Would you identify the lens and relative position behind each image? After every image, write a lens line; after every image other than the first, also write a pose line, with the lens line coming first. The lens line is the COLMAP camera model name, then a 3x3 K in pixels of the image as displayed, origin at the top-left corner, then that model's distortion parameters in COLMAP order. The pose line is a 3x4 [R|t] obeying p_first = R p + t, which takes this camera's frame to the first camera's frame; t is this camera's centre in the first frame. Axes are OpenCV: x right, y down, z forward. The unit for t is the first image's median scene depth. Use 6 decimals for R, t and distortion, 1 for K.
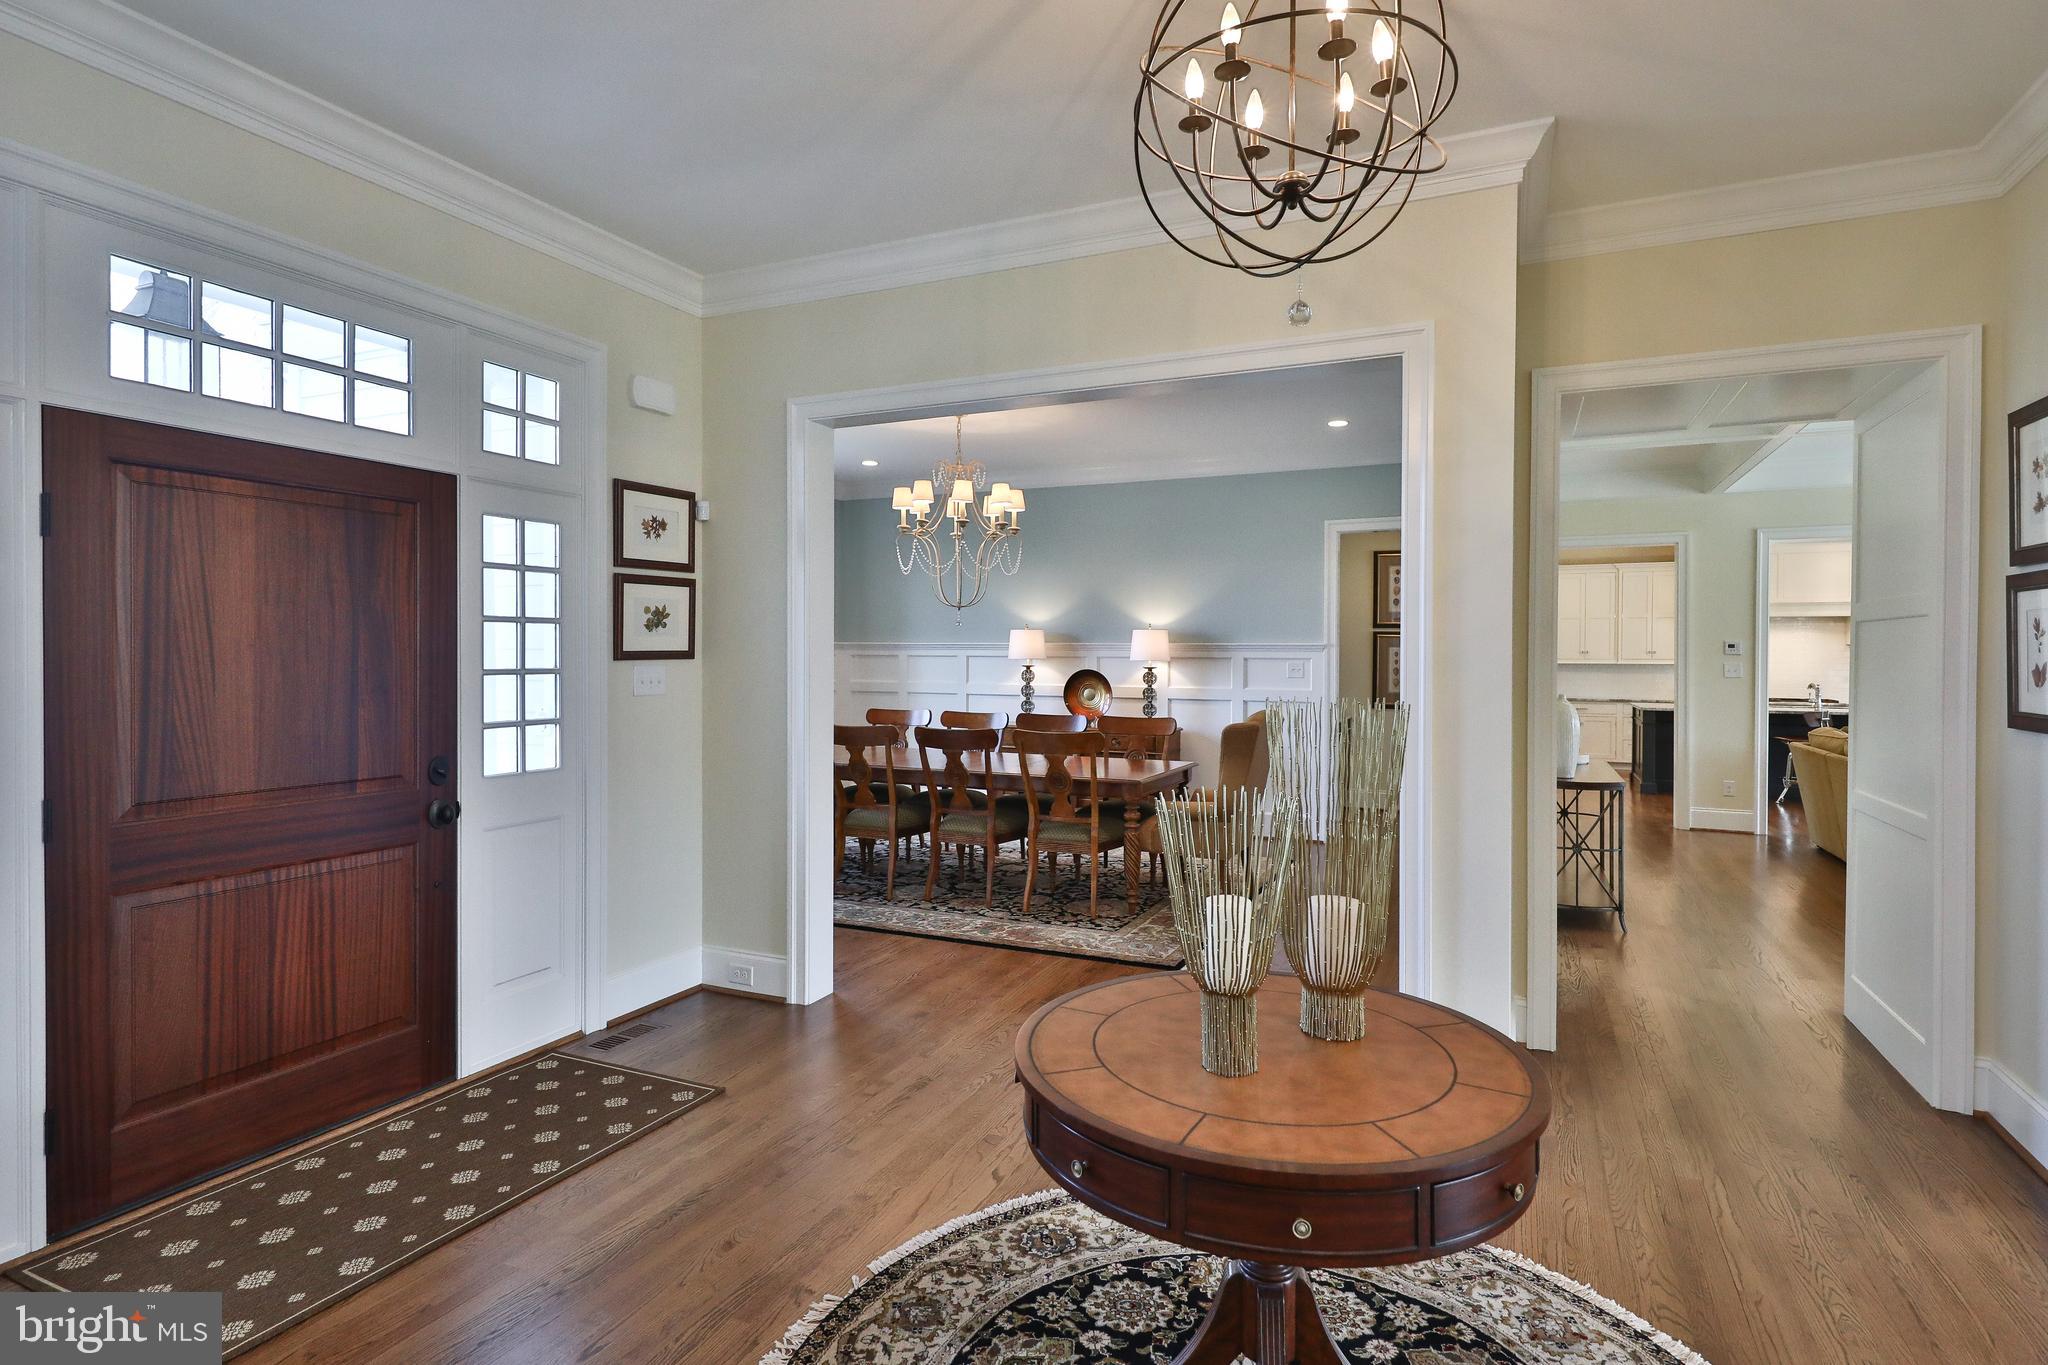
lens RADIAL K [[1036.8, 0, 1033.0], [0, 1036.8, 651.6], [0, 0, 1]] dist [-0.001138, -0.000030]
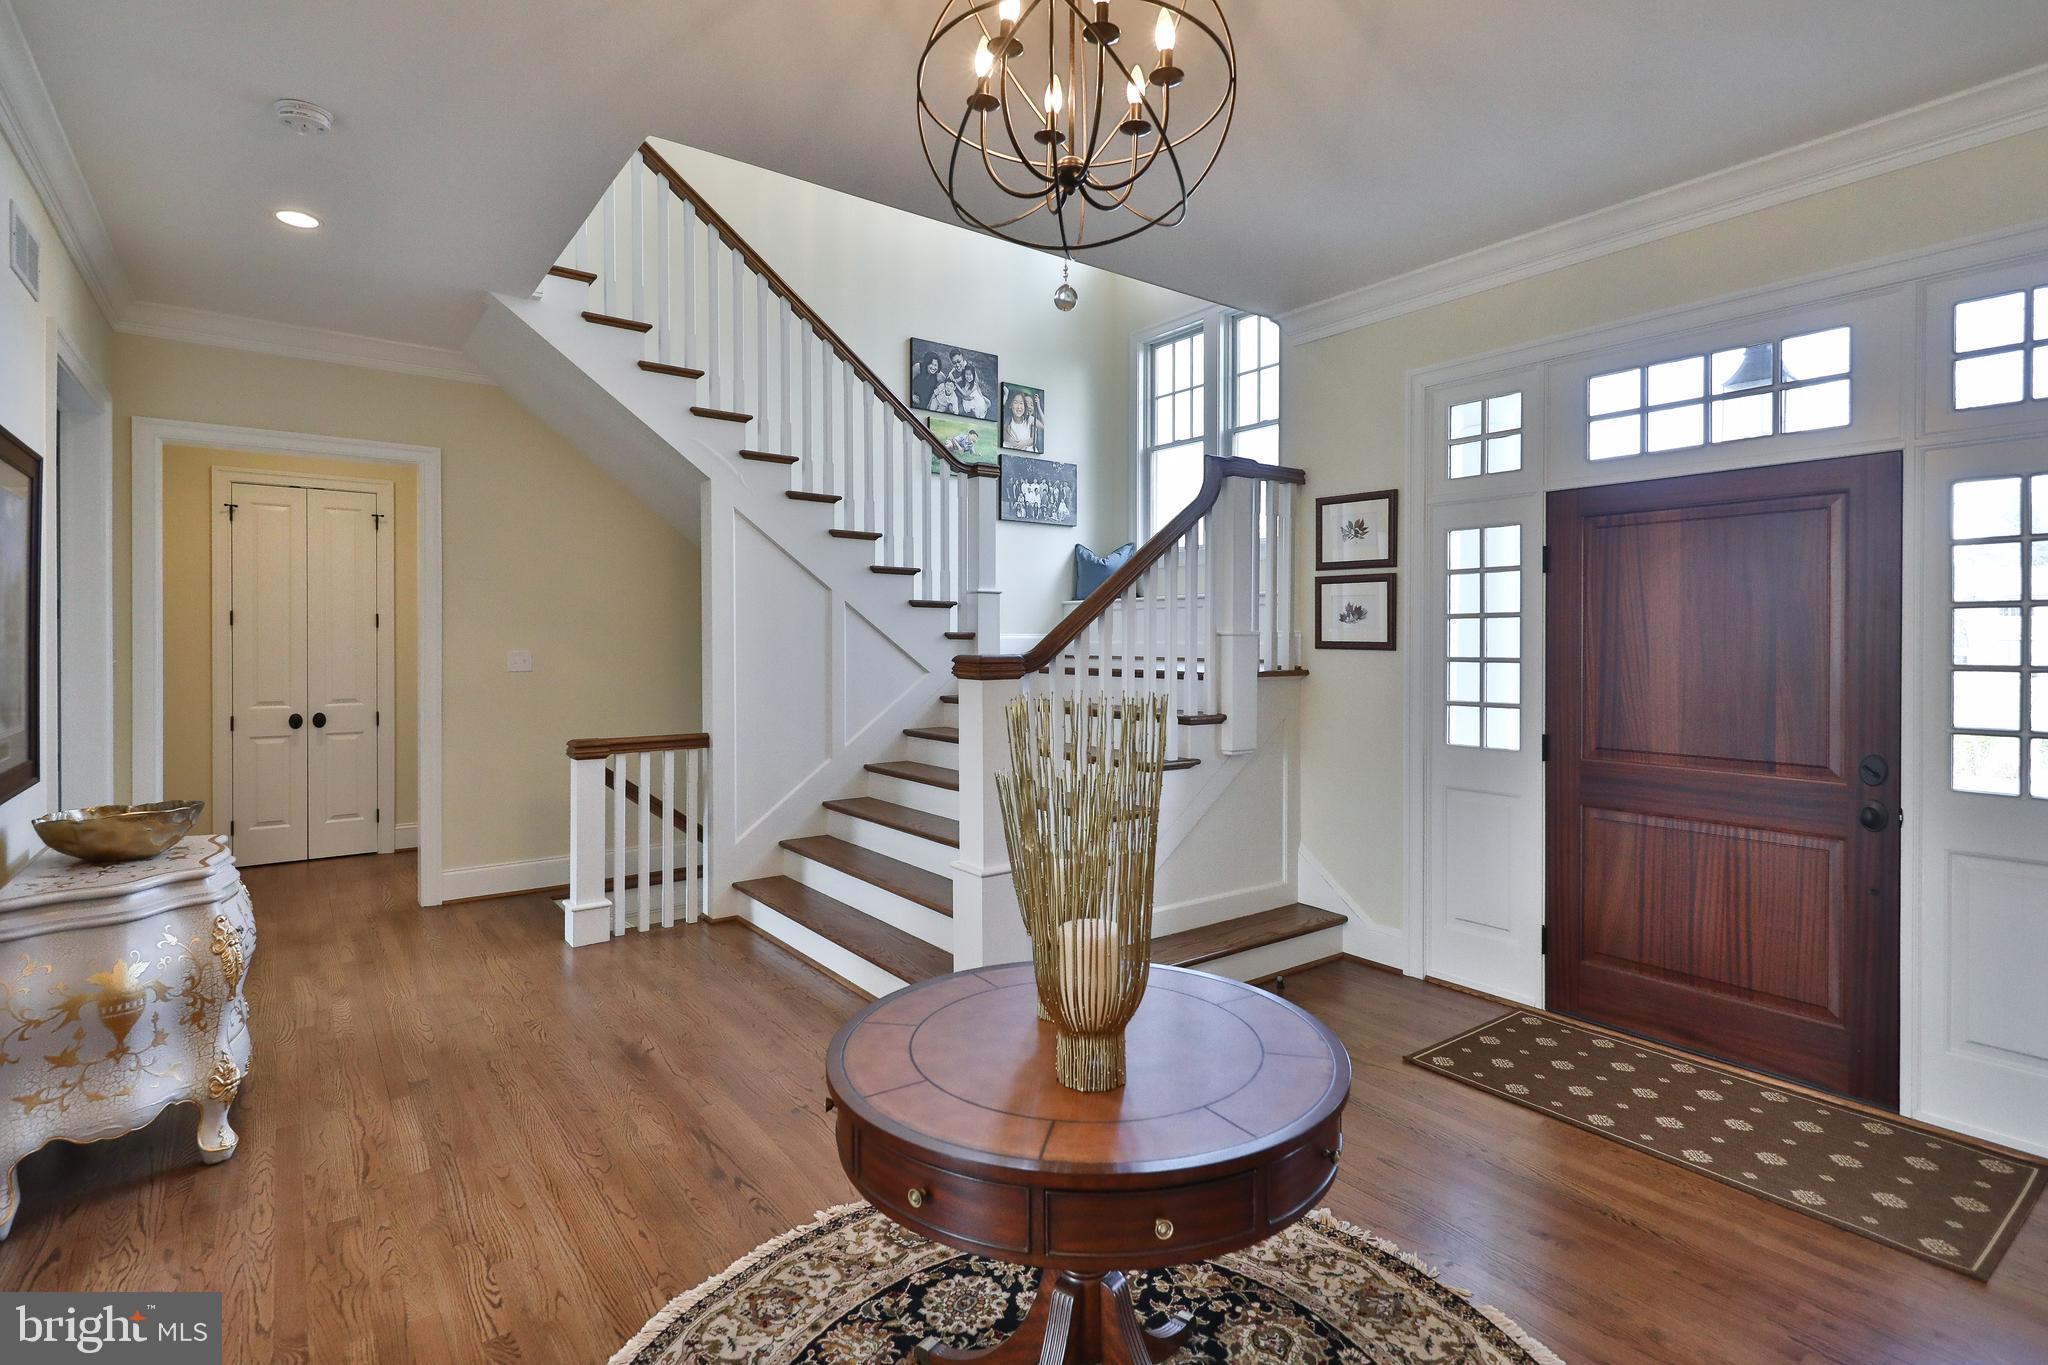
lens RADIAL K [[971.7, 0, 1038.9], [0, 971.7, 647.6], [0, 0, 1]] dist [0.011768, -0.000165]
pose [[-0.462761, 0.000972, -0.886482, 0.466940], [-0.004892, 0.999981, 0.003650, 0.002921], [0.886470, 0.006026, -0.462748, 0.608795]]
